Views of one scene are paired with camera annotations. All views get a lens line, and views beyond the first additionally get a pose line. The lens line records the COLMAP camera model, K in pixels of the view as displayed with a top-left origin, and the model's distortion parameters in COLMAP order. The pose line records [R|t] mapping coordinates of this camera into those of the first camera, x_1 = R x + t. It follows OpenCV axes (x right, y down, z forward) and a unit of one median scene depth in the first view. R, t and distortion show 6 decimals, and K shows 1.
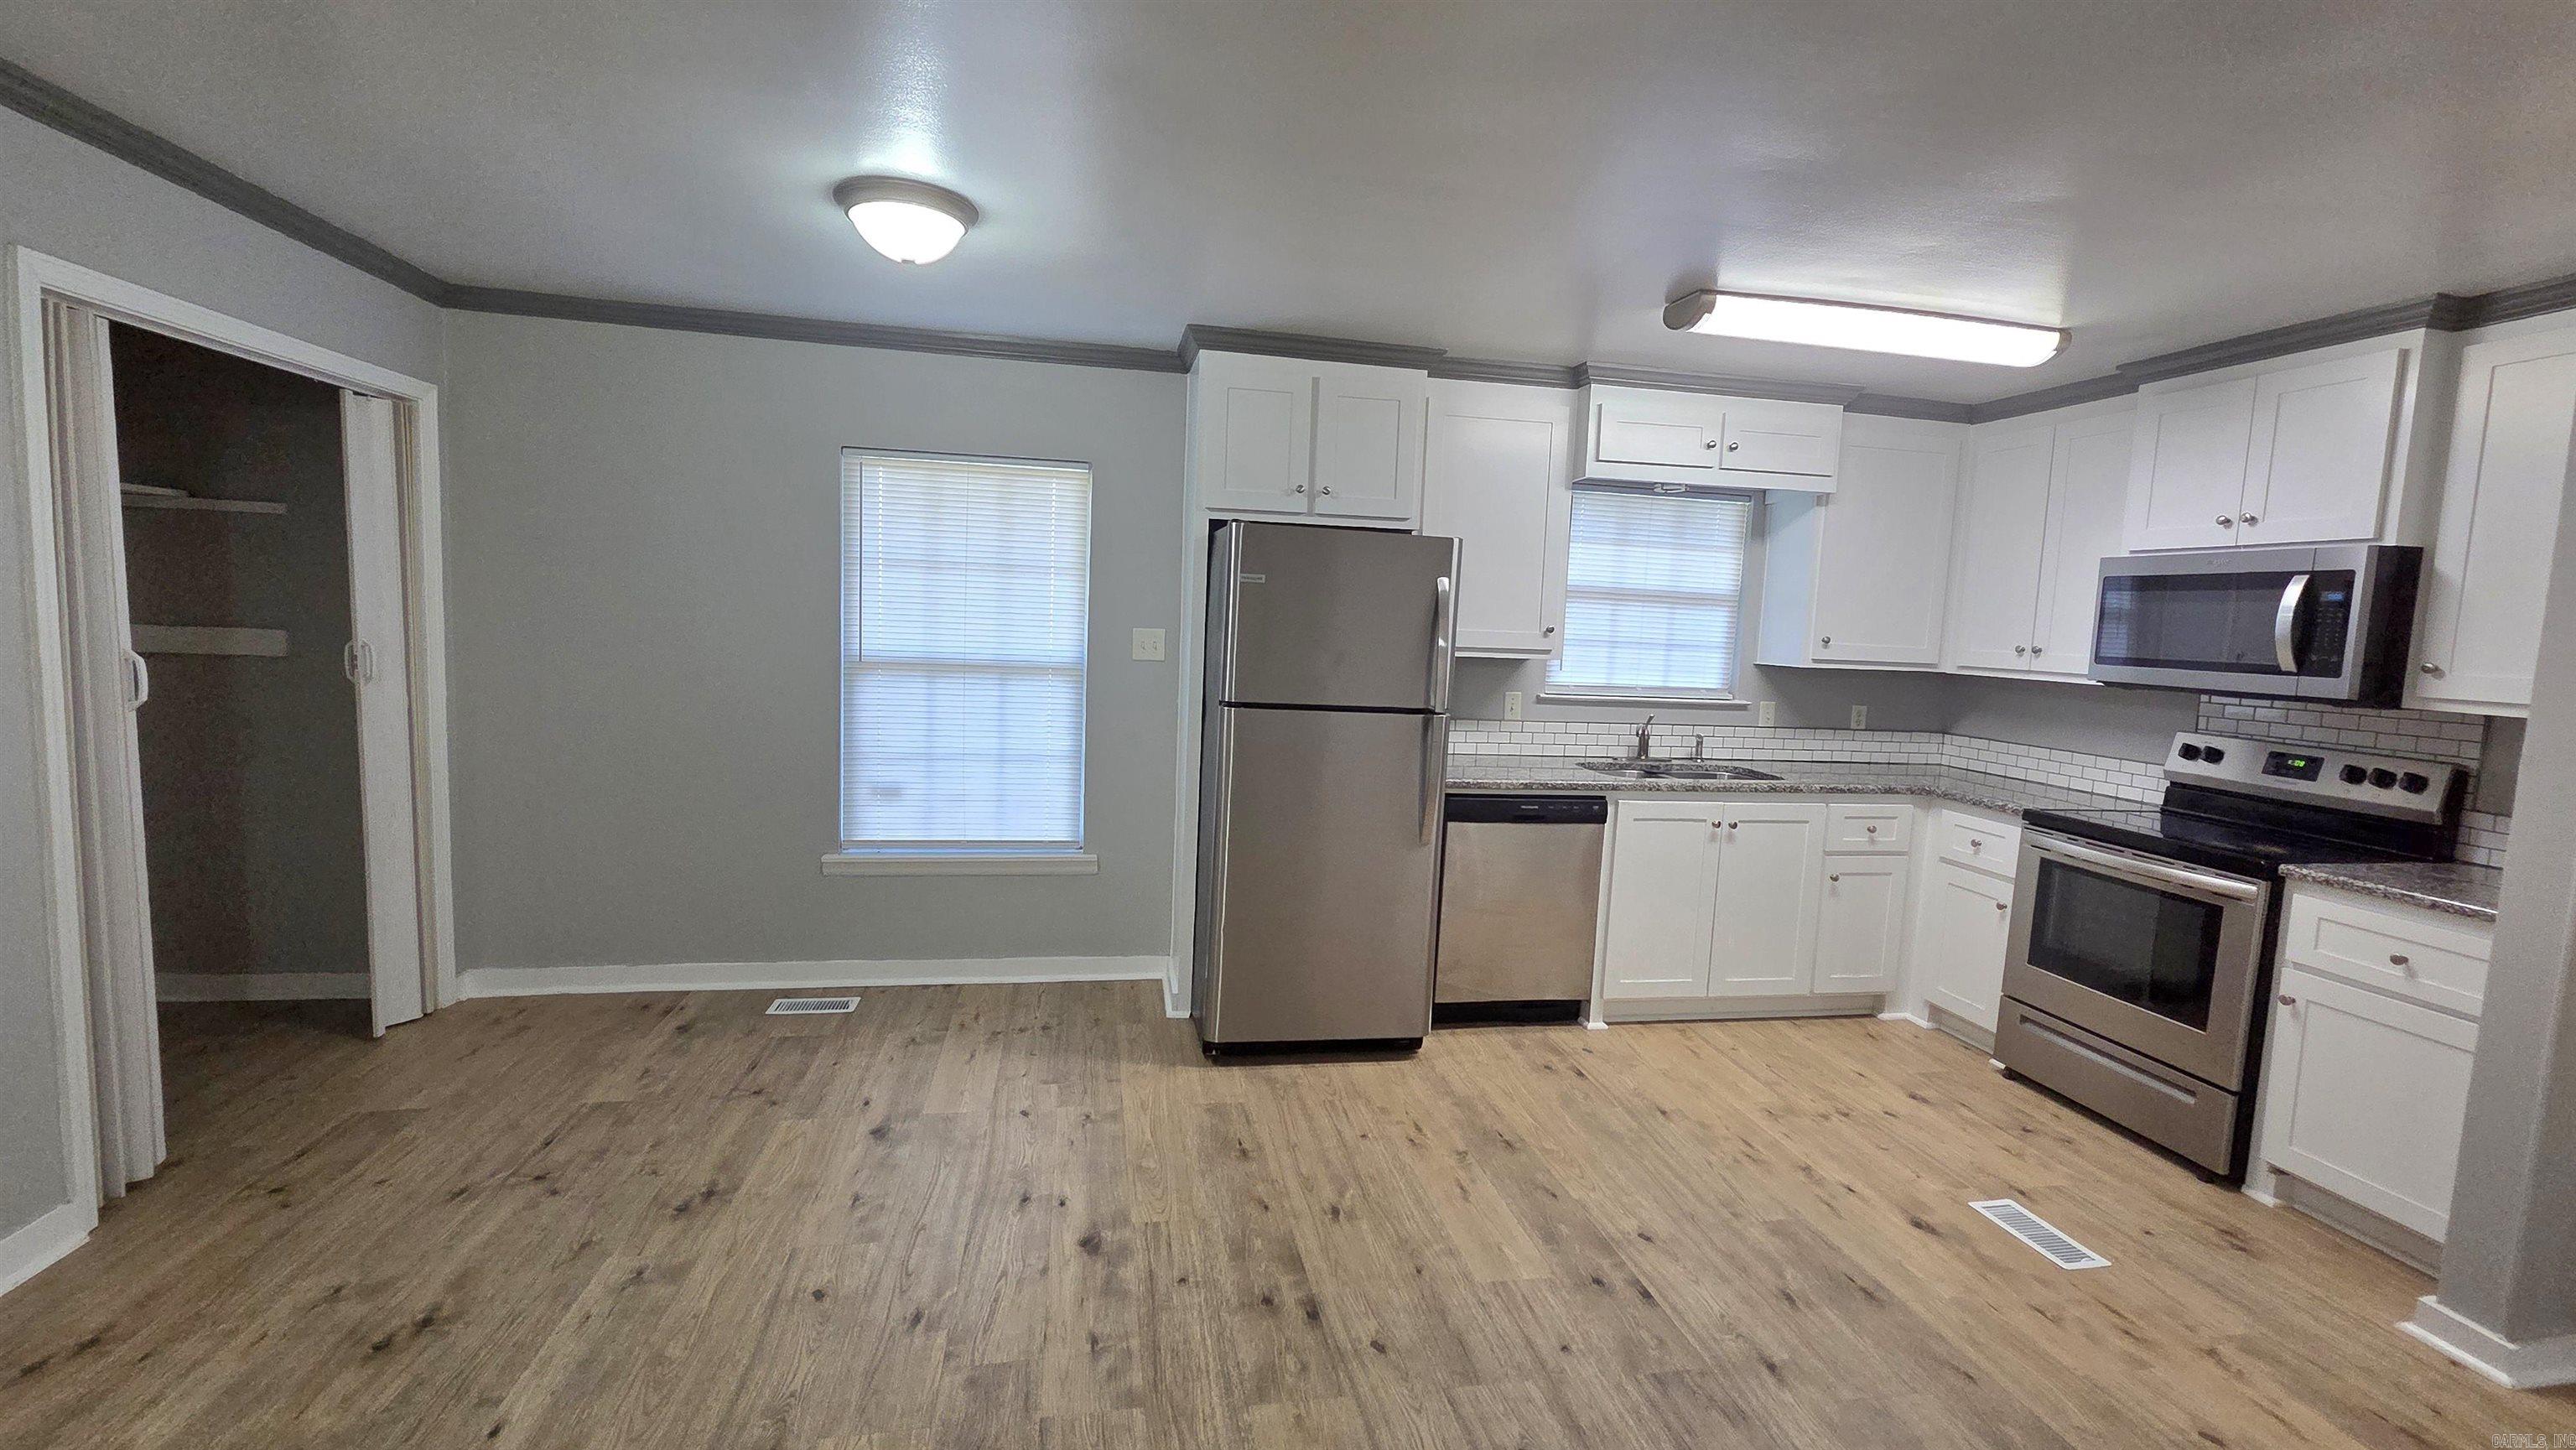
lens RADIAL K [[1055.1, 0, 1288.4], [0, 1055.1, 717.0], [0, 0, 1]] dist [0.002413, -0.000834]
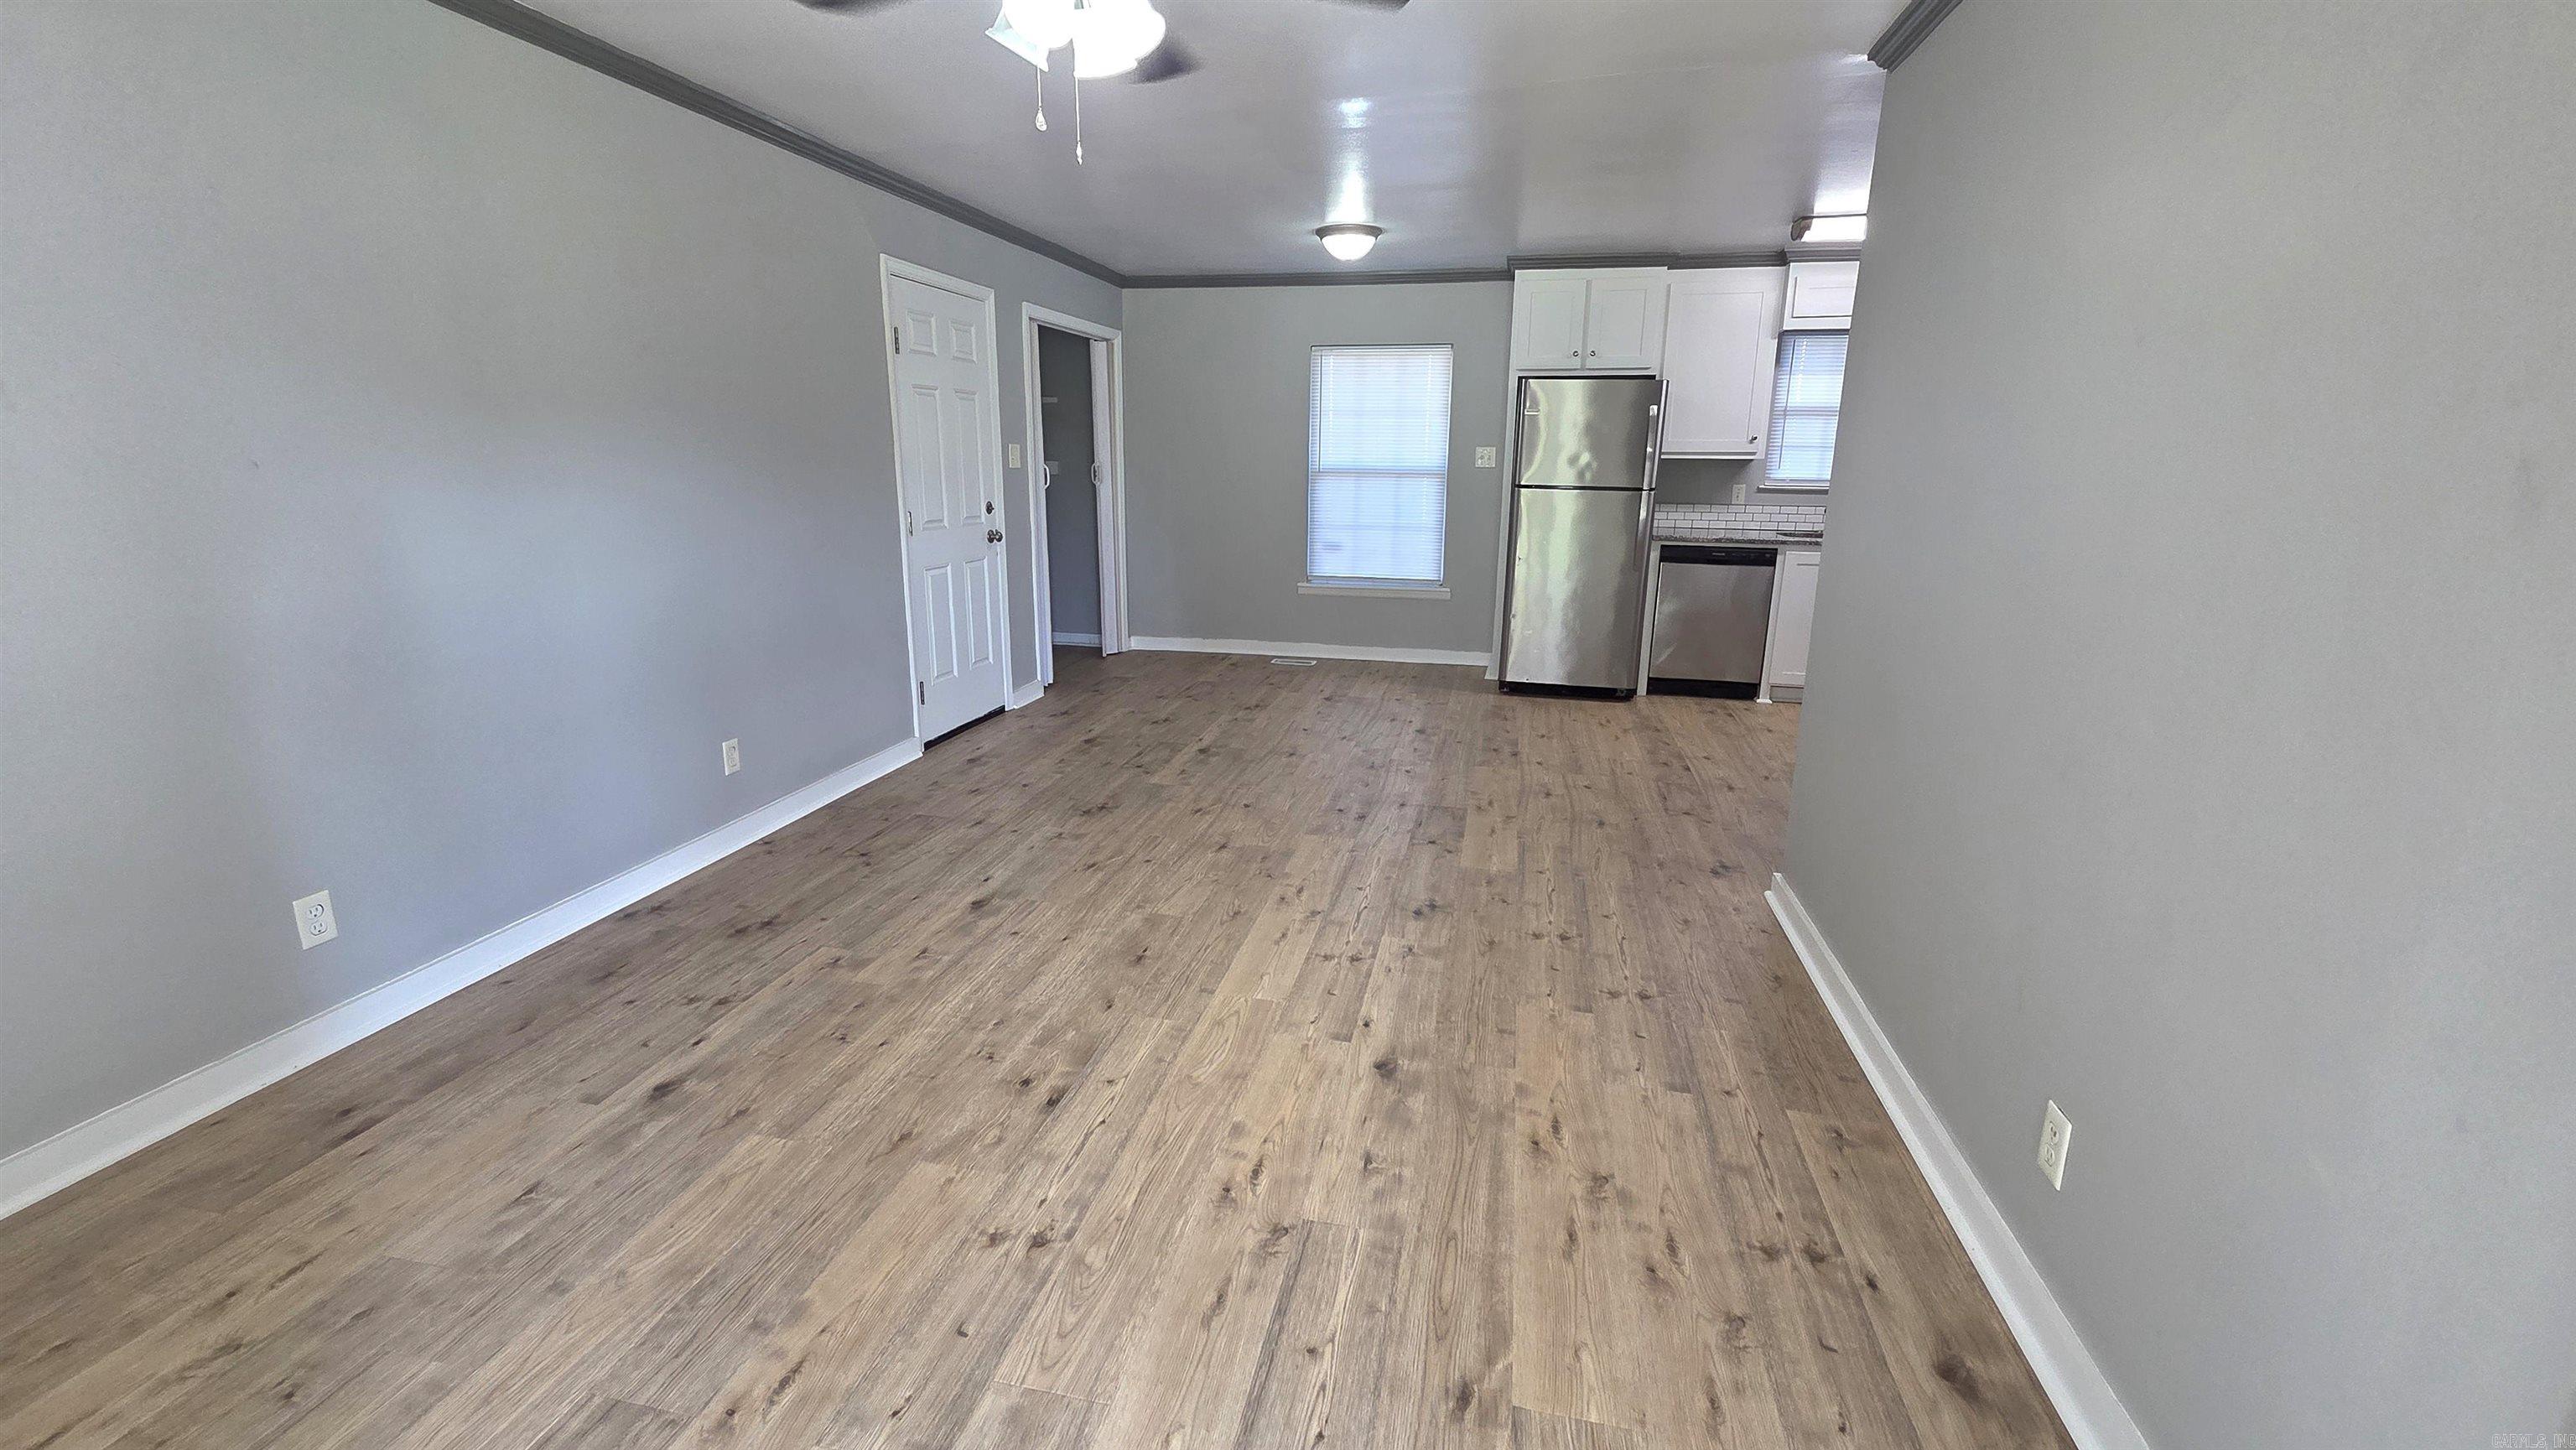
lens RADIAL K [[1055.1, 0, 1285.8], [0, 1055.1, 717.9], [0, 0, 1]] dist [0.002413, -0.000834]
pose [[0.921471, 0.063654, -0.383197, 0.255056], [-0.009390, 0.989844, 0.141846, 0.111097], [0.388334, -0.127109, 0.912710, -0.714405]]
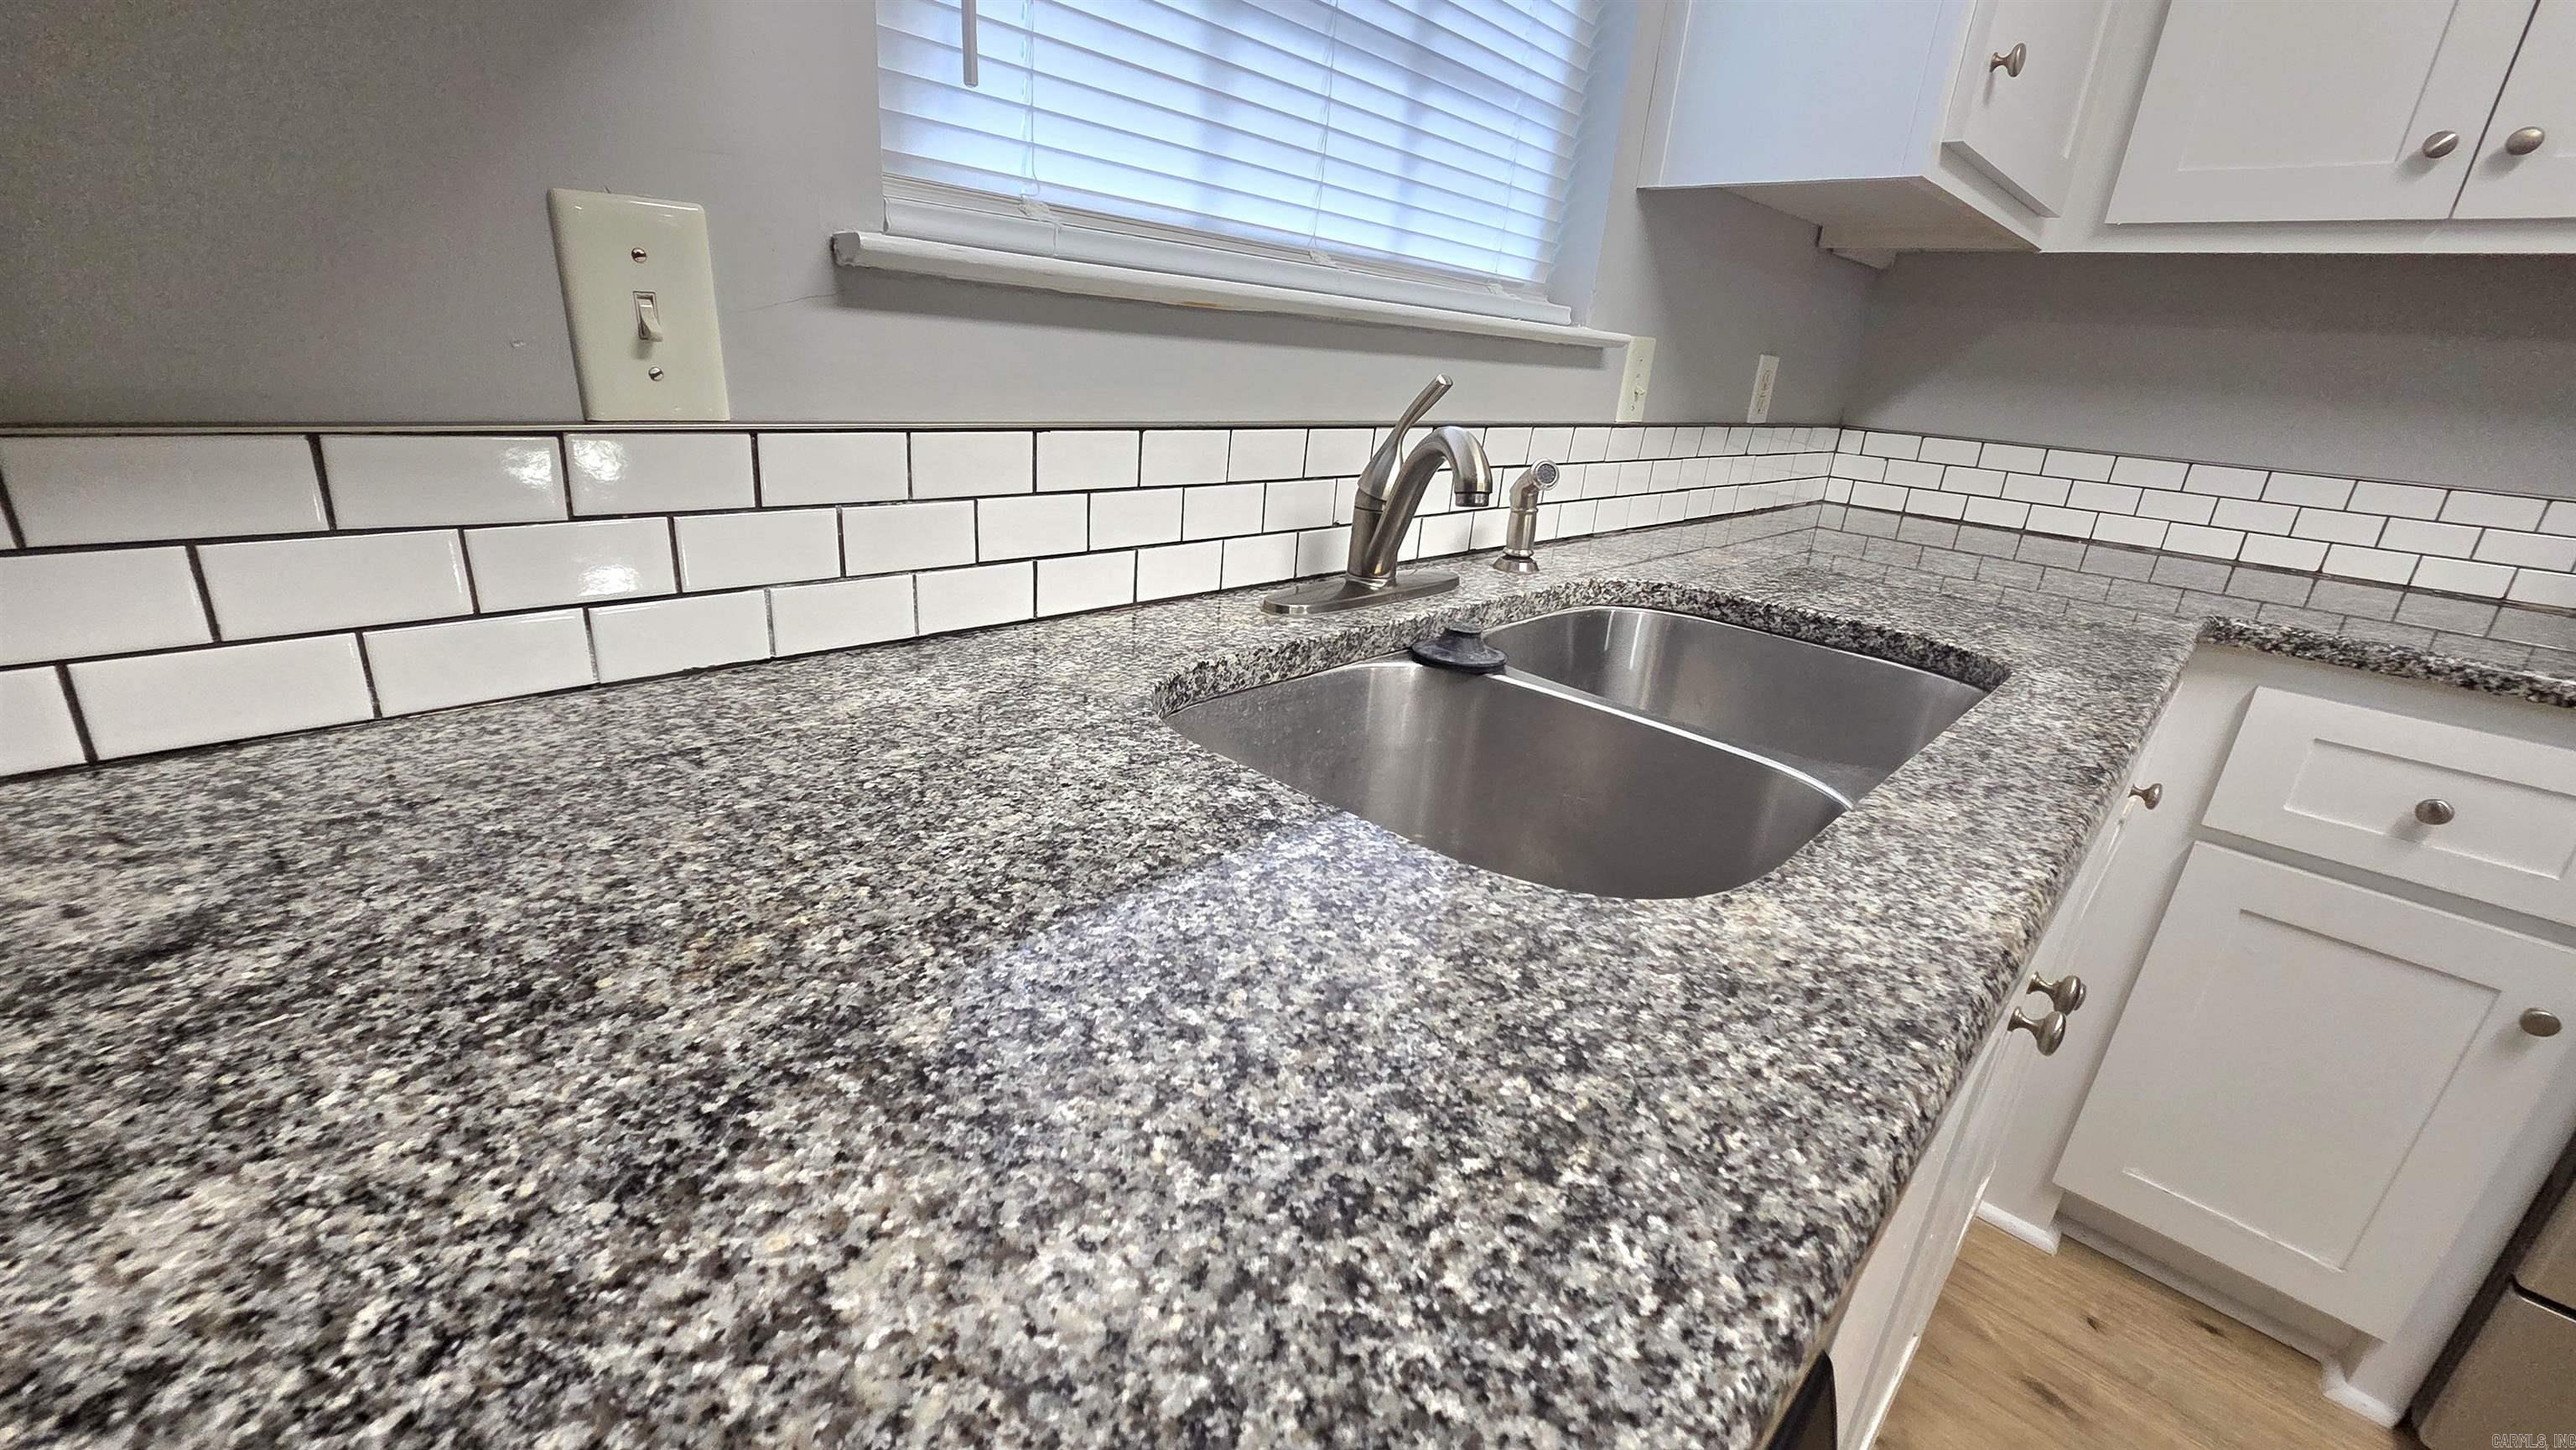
lens RADIAL K [[1055.1, 0, 1281.5], [0, 1055.1, 720.2], [0, 0, 1]] dist [0.002413, -0.000834]
pose [[0.812588, -0.181855, 0.553741, 0.231222], [0.017562, 0.957285, 0.288612, 0.002270], [-0.582573, -0.224798, 0.781073, 0.996672]]
